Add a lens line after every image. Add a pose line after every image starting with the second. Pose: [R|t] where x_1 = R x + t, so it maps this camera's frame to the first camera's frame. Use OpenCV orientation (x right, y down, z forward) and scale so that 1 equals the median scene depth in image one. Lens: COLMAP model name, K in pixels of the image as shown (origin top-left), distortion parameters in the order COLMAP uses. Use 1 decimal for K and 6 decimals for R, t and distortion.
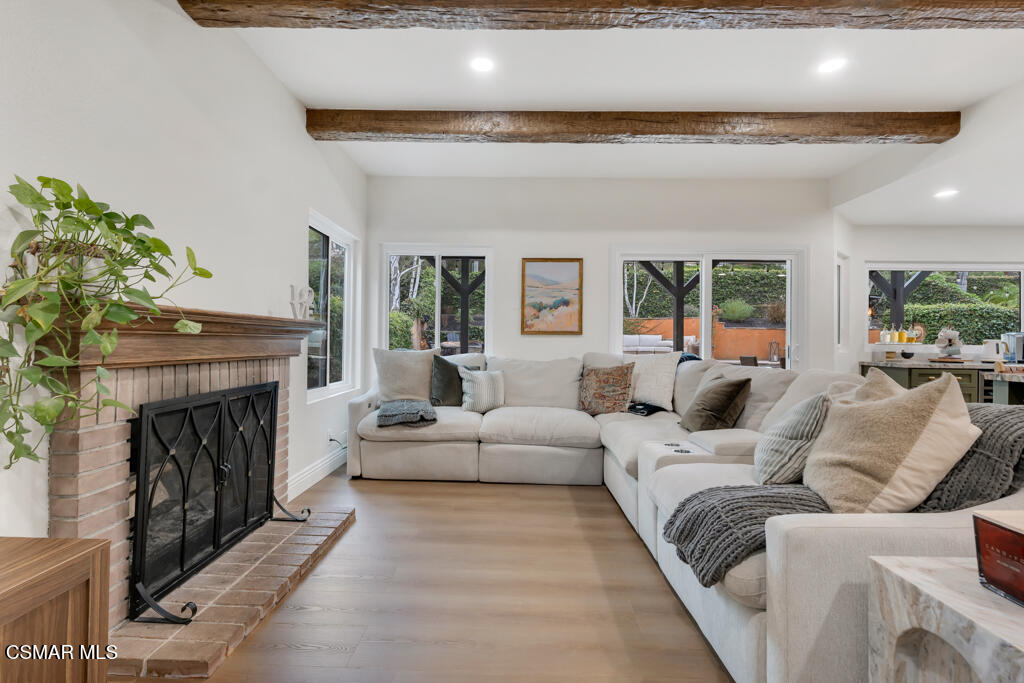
lens RADIAL K [[462.0, 0, 507.1], [0, 462.0, 342.3], [0, 0, 1]] dist [0.002650, -0.000097]
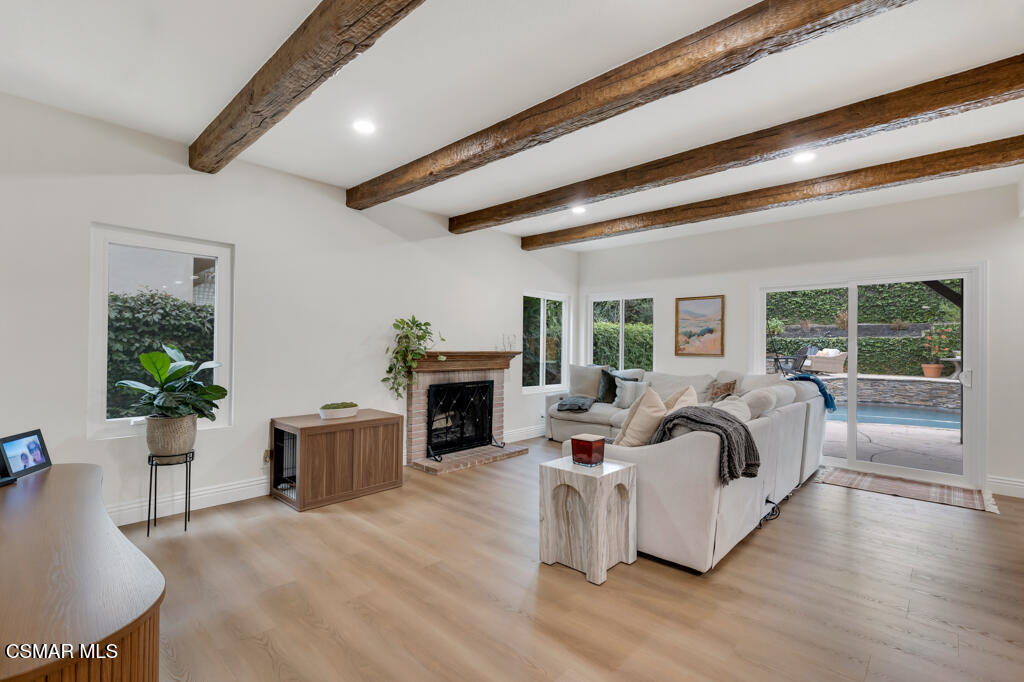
lens RADIAL K [[462.0, 0, 507.1], [0, 462.0, 341.8], [0, 0, 1]] dist [0.002650, -0.000097]
pose [[0.739981, -0.010565, -0.672545, 0.740559], [-0.003033, 0.999814, -0.019043, -0.039727], [0.672621, 0.016132, 0.739811, -0.403339]]
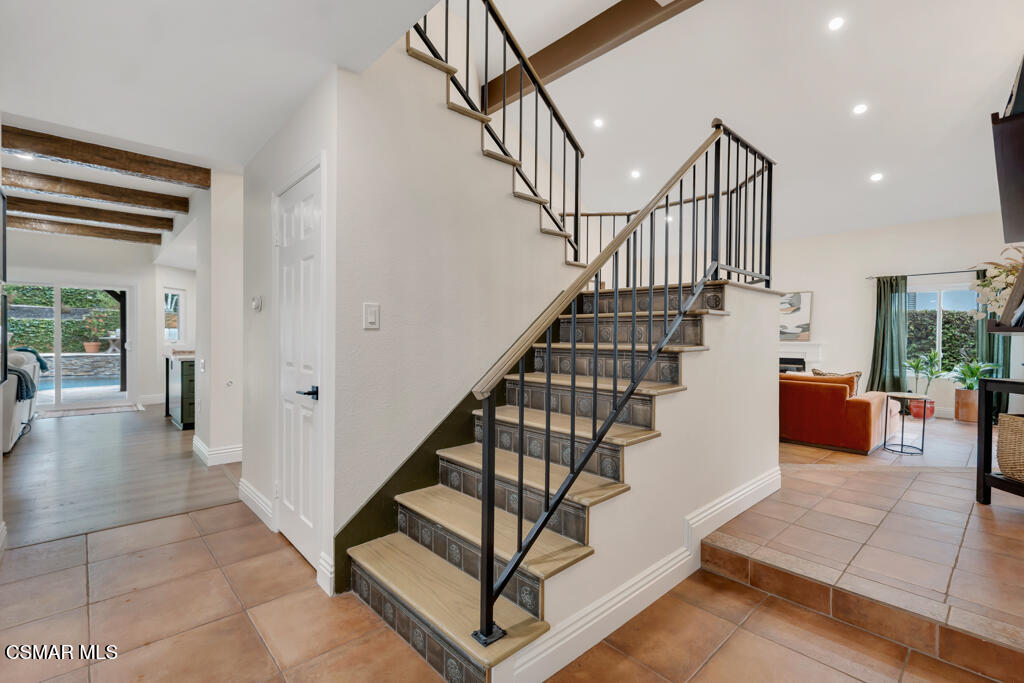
lens RADIAL K [[463.5, 0, 512.0], [0, 463.5, 341.5], [0, 0, 1]] dist [0.001203, -0.000104]
pose [[0.725062, -0.014563, 0.688530, 0.616340], [0.001579, 0.999809, 0.019485, -0.031430], [-0.688682, -0.013041, 0.724946, -1.563819]]
